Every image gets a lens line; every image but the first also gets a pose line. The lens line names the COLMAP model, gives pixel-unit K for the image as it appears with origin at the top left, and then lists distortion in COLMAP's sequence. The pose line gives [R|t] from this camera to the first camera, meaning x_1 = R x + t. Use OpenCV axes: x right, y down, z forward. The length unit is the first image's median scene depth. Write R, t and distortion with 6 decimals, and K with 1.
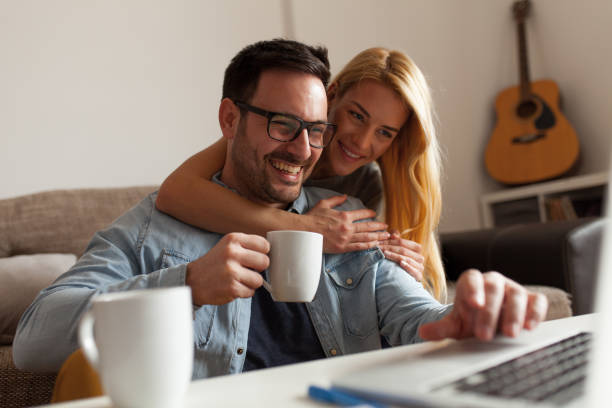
lens RADIAL K [[579.9, 0, 306.0], [0, 579.9, 204.0], [0, 0, 1]] dist [0.003760, -0.005533]
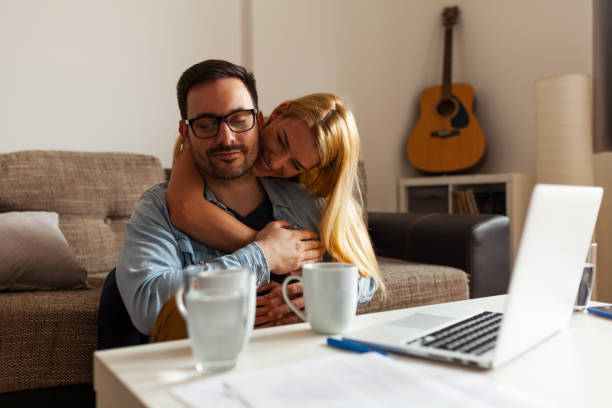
lens RADIAL K [[579.9, 0, 306.0], [0, 579.9, 204.0], [0, 0, 1]] dist [0.003760, -0.005533]
pose [[0.983126, 0.079133, 0.164926, -0.112696], [-0.092071, 0.993122, 0.072325, -0.053916], [-0.158068, -0.086289, 0.983651, -0.173939]]
